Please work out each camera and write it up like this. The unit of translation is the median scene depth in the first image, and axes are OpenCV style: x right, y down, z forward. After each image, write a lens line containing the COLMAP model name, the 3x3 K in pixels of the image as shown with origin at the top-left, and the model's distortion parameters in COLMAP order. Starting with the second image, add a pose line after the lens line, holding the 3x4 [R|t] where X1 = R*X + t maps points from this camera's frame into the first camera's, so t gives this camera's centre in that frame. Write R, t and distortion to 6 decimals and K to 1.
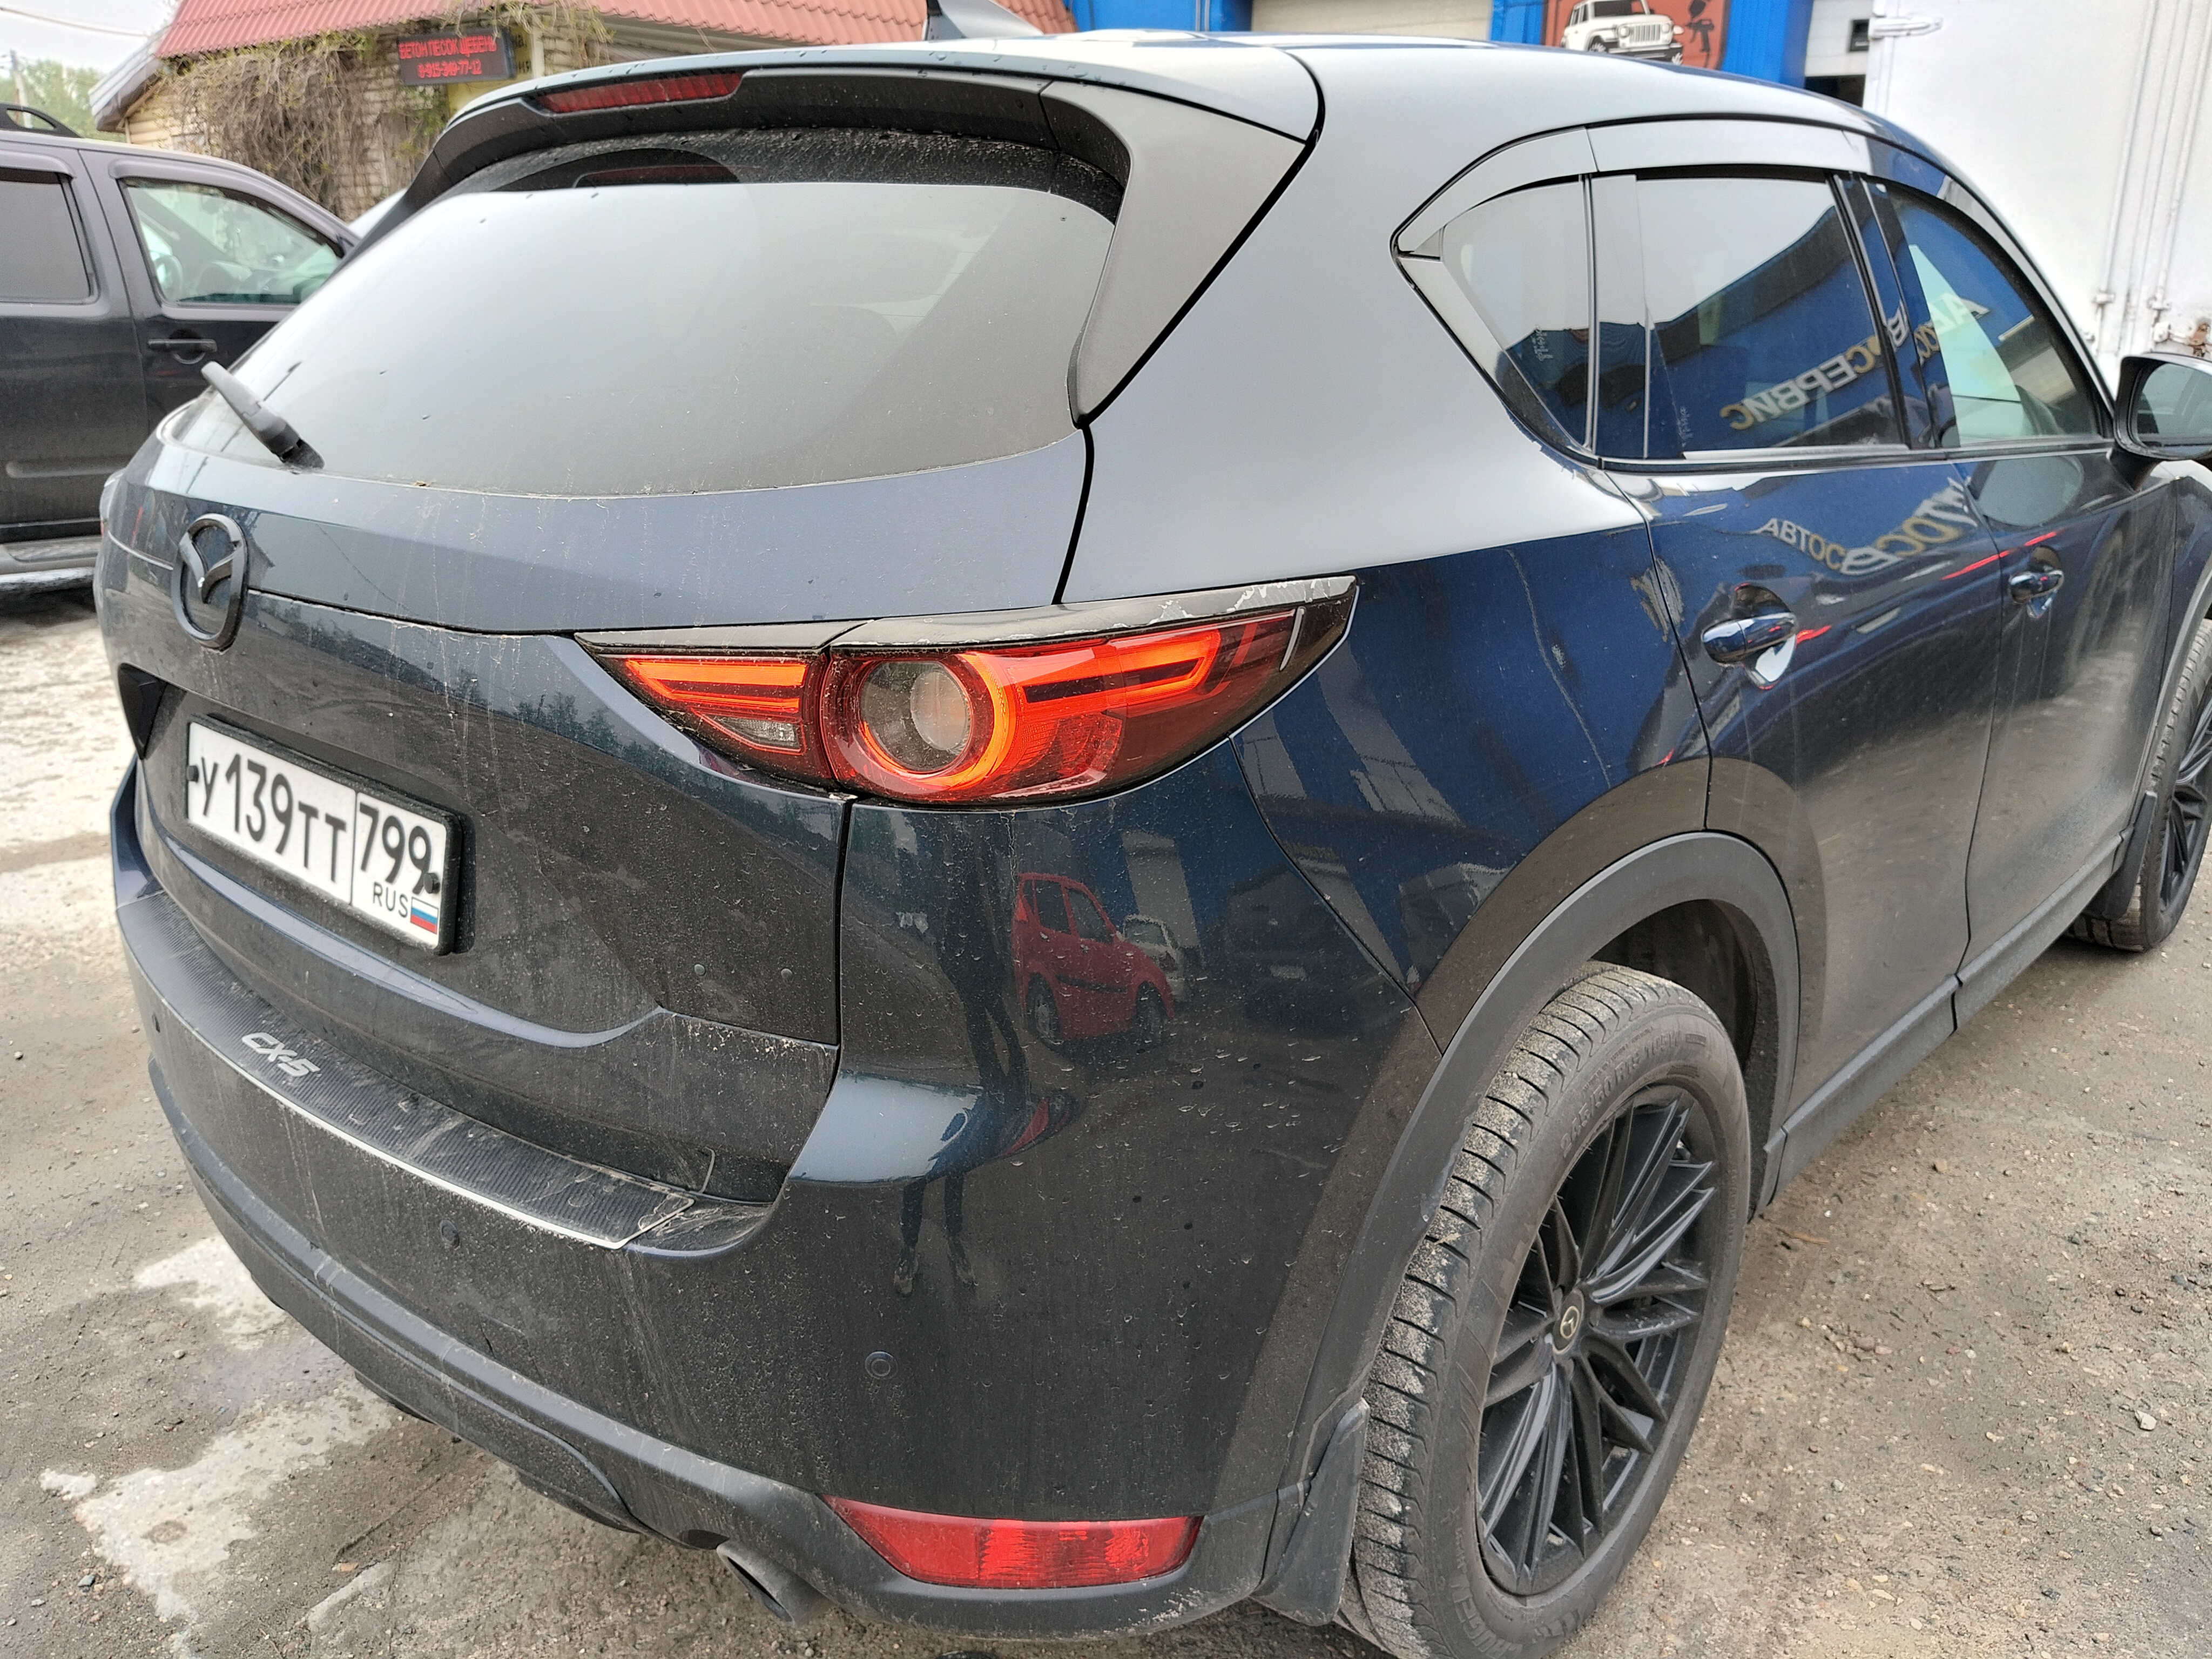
lens RADIAL K [[1727.2, 0, 1104.1], [0, 1727.2, 828.4], [0, 0, 1]] dist [0.011850, -0.037215]
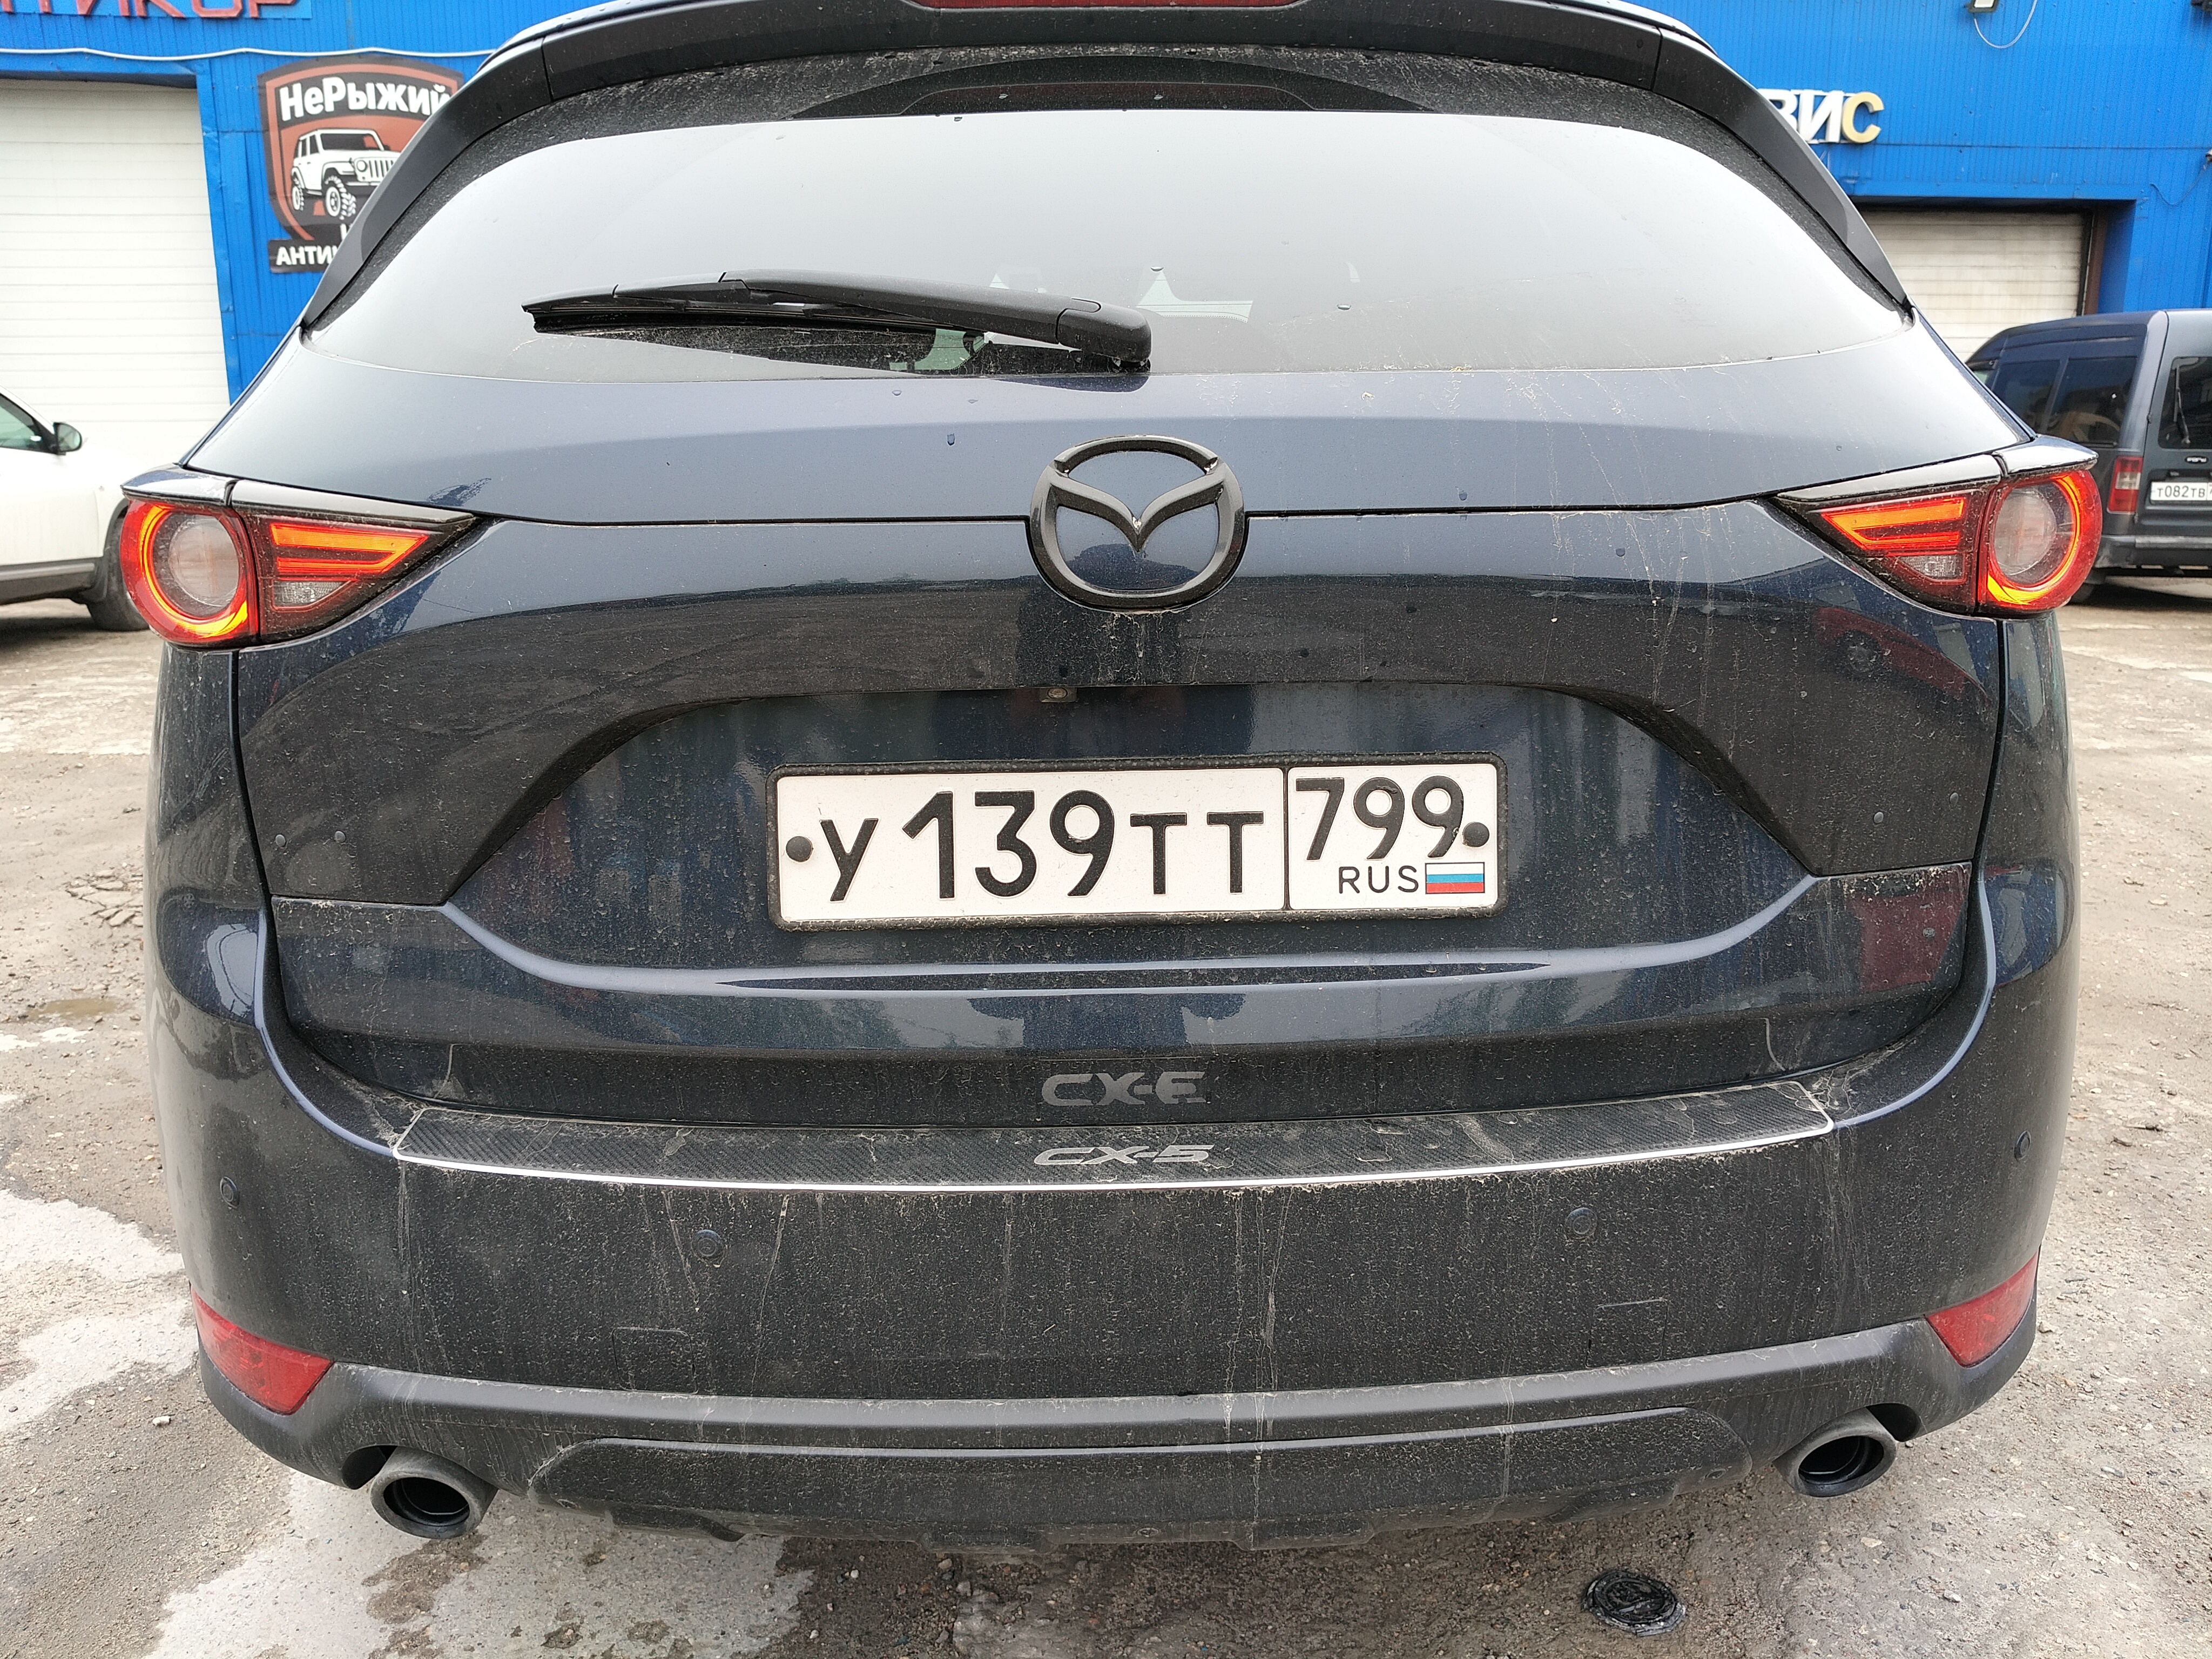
lens RADIAL K [[1727.2, 0, 1111.3], [0, 1727.2, 815.7], [0, 0, 1]] dist [0.011850, -0.037215]
pose [[0.724178, -0.168348, 0.668749, -0.946619], [0.228006, 0.973658, -0.001799, -0.015142], [-0.650830, 0.153781, 0.743486, 0.410637]]
